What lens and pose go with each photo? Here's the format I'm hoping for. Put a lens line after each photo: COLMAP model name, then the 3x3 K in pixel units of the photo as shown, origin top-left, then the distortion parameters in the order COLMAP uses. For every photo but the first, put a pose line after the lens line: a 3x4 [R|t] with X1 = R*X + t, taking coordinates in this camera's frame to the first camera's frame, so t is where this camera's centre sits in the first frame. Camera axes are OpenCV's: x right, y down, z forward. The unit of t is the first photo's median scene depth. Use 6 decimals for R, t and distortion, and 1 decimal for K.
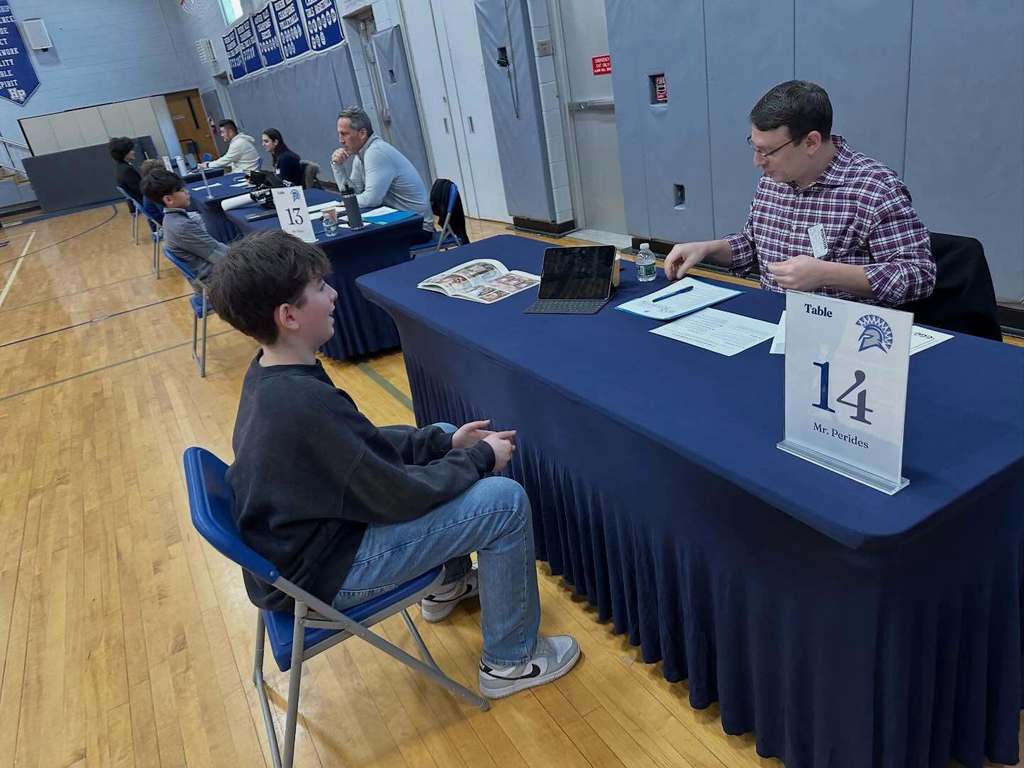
lens RADIAL K [[797.8, 0, 512.0], [0, 797.8, 384.0], [0, 0, 1]] dist [0.030686, -0.002501]
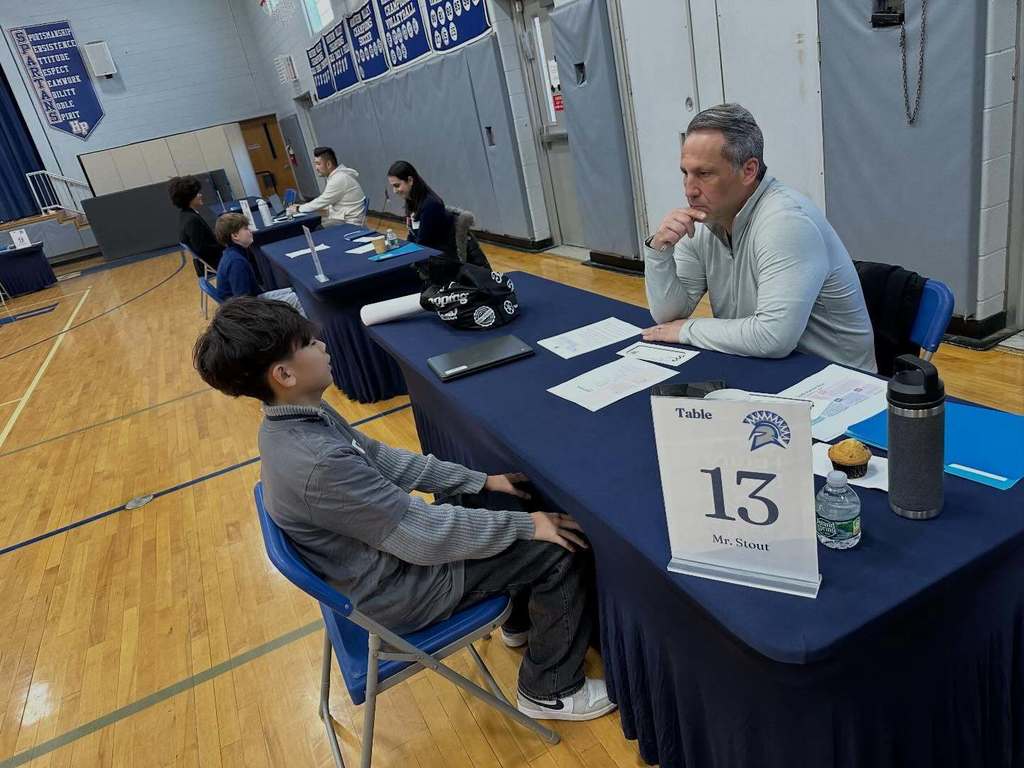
lens RADIAL K [[766.4, 0, 512.0], [0, 766.4, 384.0], [0, 0, 1]] dist [0.023052, -0.008027]
pose [[0.997812, -0.009659, -0.065406, -0.109767], [0.008962, 0.999900, -0.010940, -0.081486], [0.065505, 0.010330, 0.997799, 0.245168]]
